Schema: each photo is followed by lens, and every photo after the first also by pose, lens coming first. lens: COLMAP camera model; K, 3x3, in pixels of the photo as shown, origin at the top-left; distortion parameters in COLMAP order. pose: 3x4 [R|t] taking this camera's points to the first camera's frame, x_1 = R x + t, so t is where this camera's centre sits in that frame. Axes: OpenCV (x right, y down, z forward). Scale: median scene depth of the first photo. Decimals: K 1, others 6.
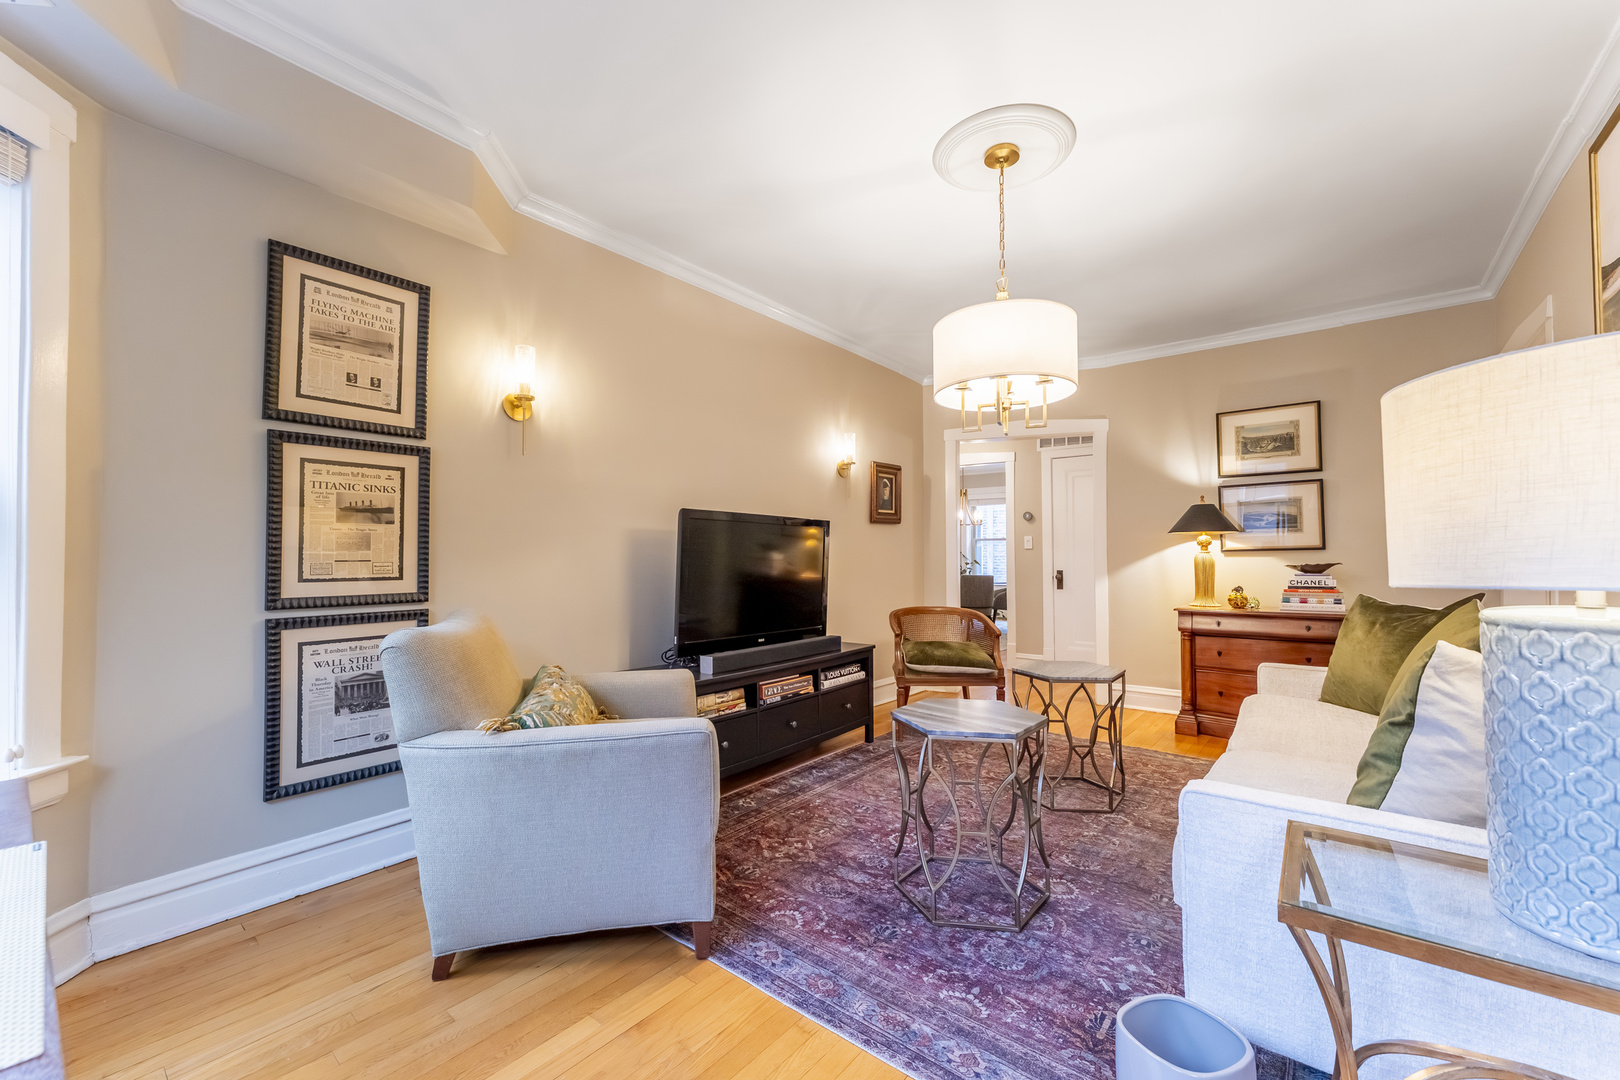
lens RADIAL K [[644.4, 0, 811.4], [0, 644.4, 545.0], [0, 0, 1]] dist [-0.001789, -0.000381]
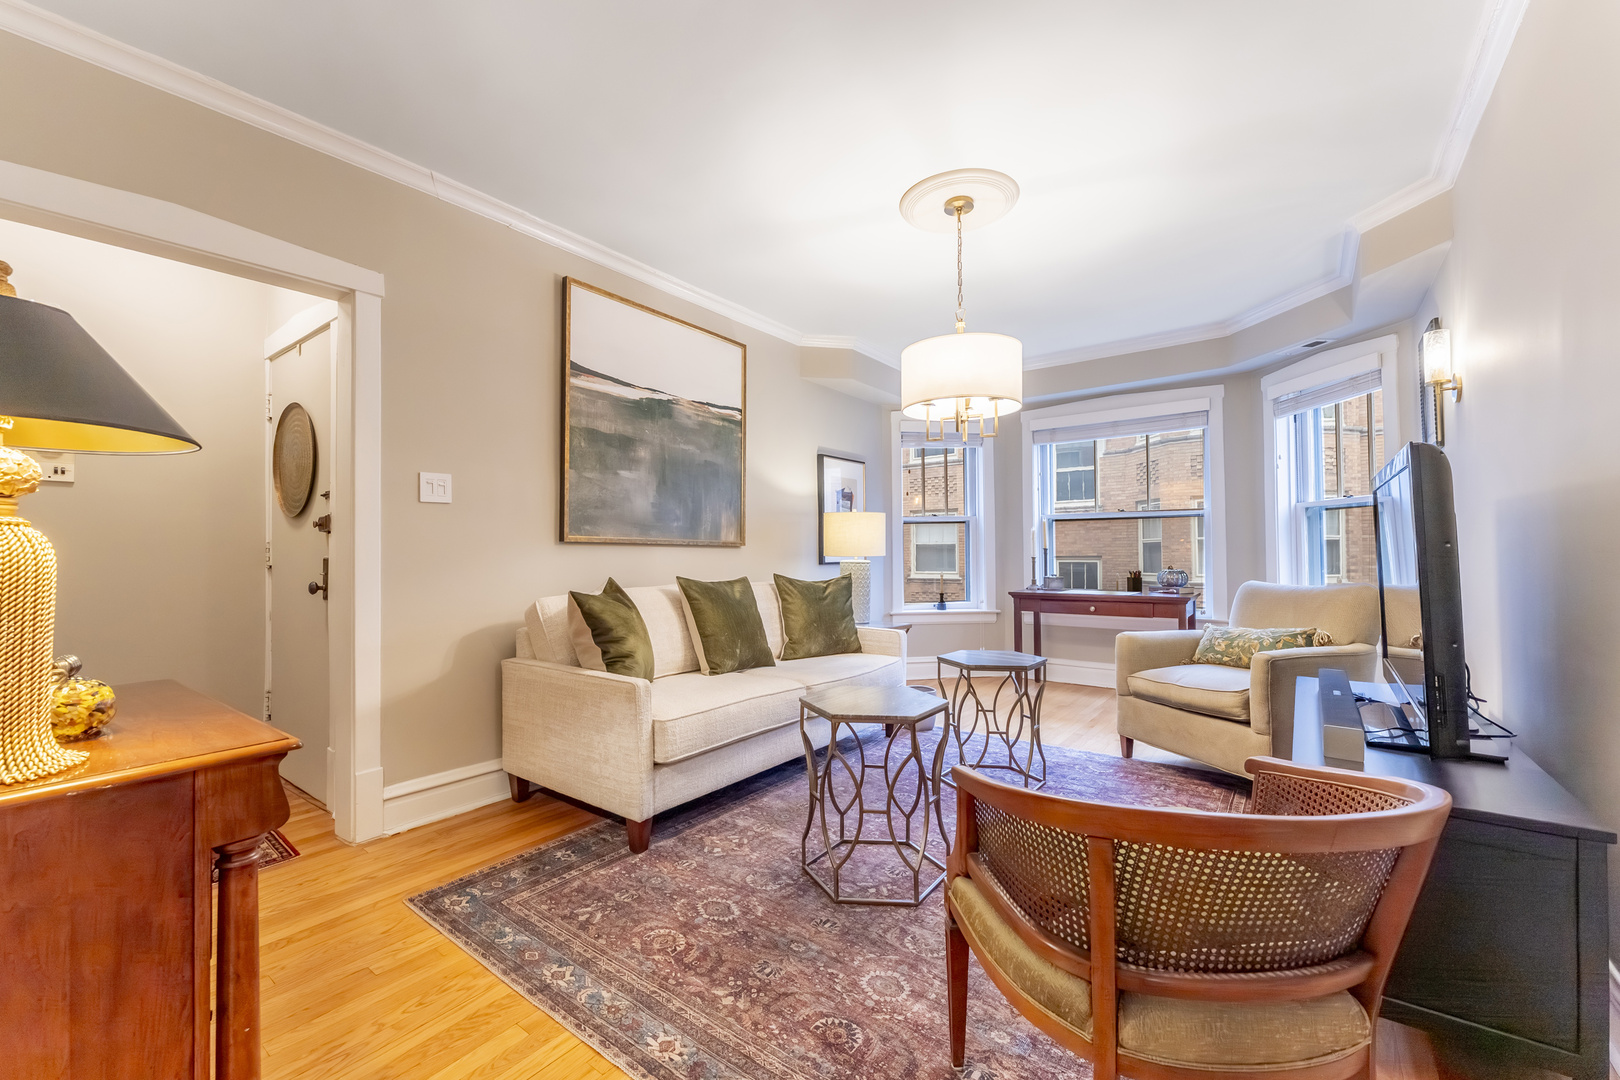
lens RADIAL K [[660.3, 0, 809.3], [0, 660.3, 546.5], [0, 0, 1]] dist [0.000570, -0.000174]
pose [[-0.999360, 0.008168, -0.034831, 0.383141], [0.009185, 0.999533, -0.029132, 0.031328], [0.034577, -0.029433, -0.998969, 1.354377]]
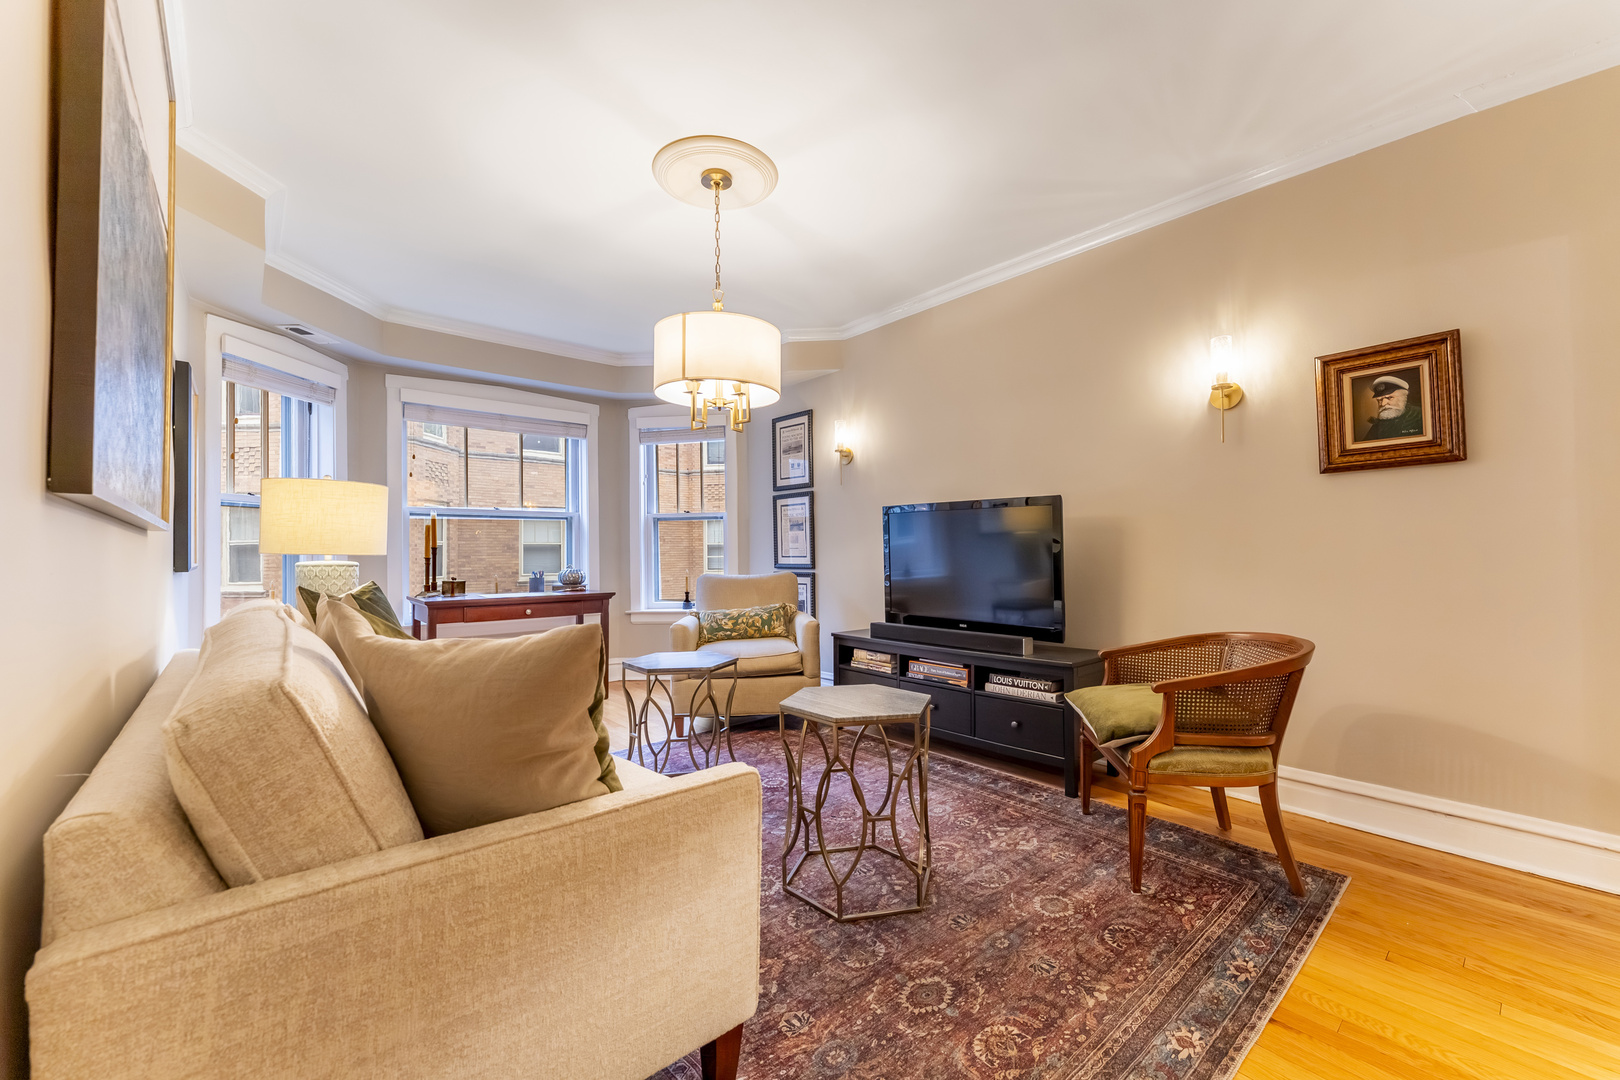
lens RADIAL K [[644.4, 0, 811.4], [0, 644.4, 545.0], [0, 0, 1]] dist [-0.001789, -0.000381]
pose [[-0.171693, -0.009443, -0.985105, 0.844566], [0.024491, 0.999604, -0.013850, 0.026335], [0.984846, -0.026504, -0.171394, 0.832112]]
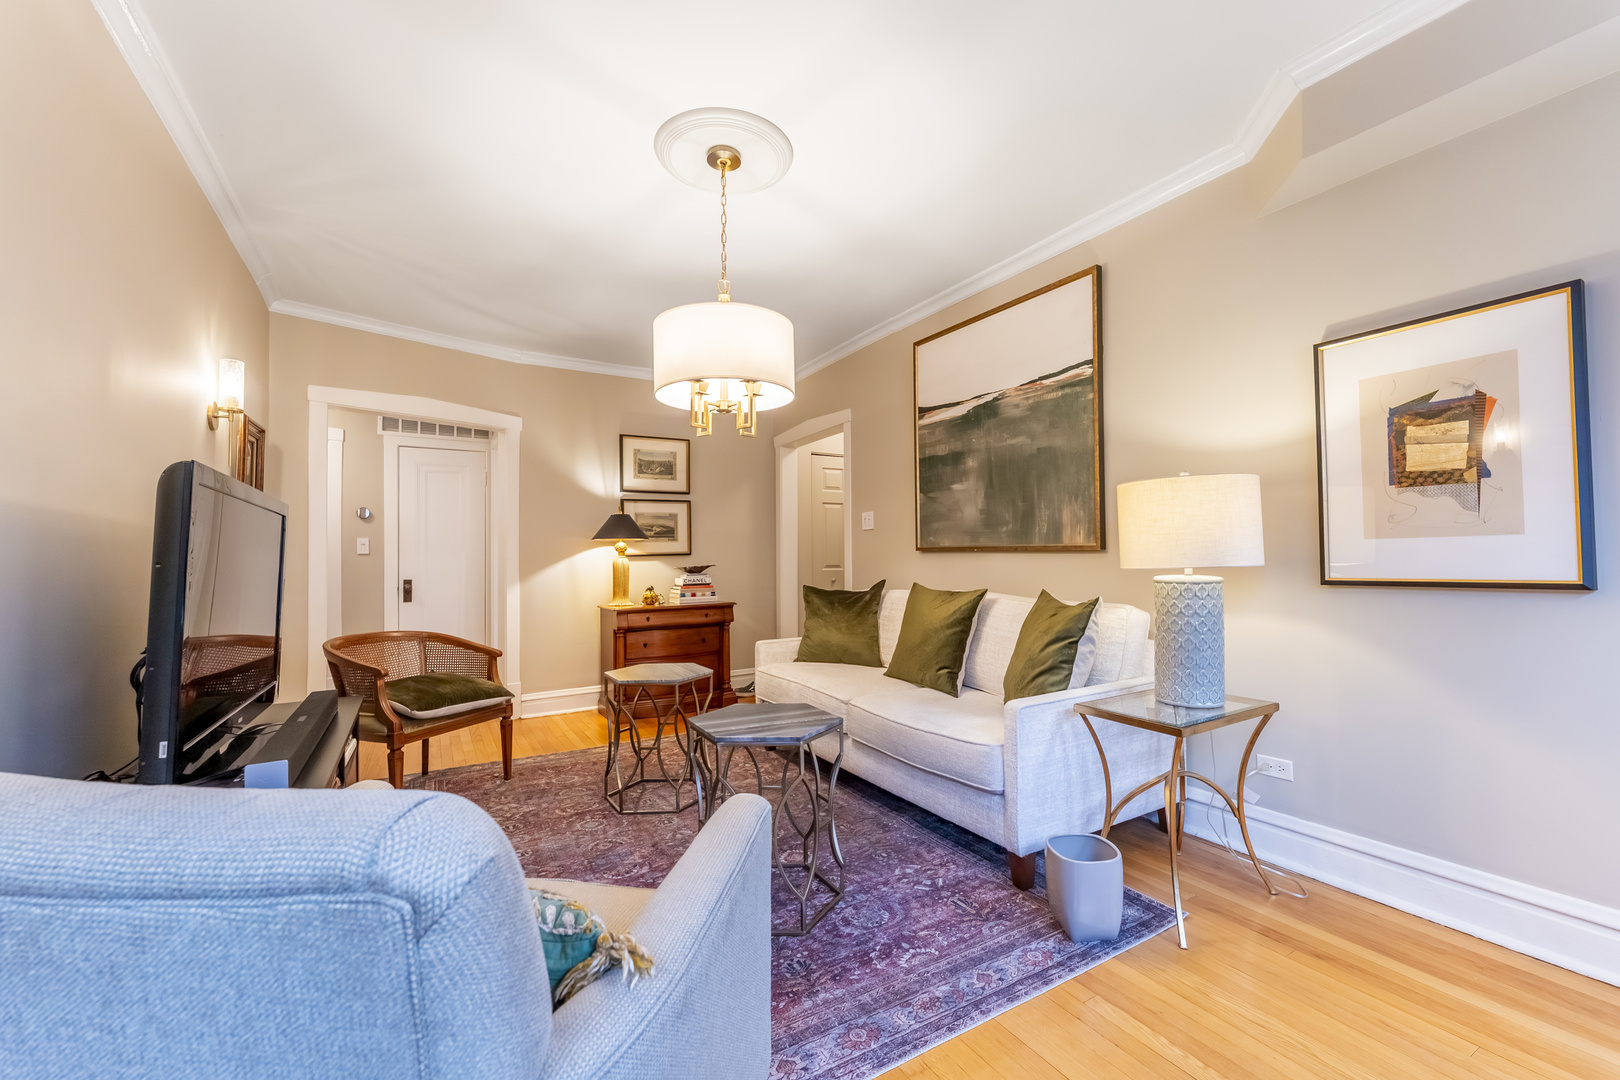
lens RADIAL K [[660.3, 0, 809.3], [0, 660.3, 546.5], [0, 0, 1]] dist [0.000570, -0.000174]
pose [[0.352085, 0.014679, 0.935853, -0.378625], [-0.006366, 0.999891, -0.013288, 0.006434], [-0.935946, -0.001279, 0.352140, 0.321213]]
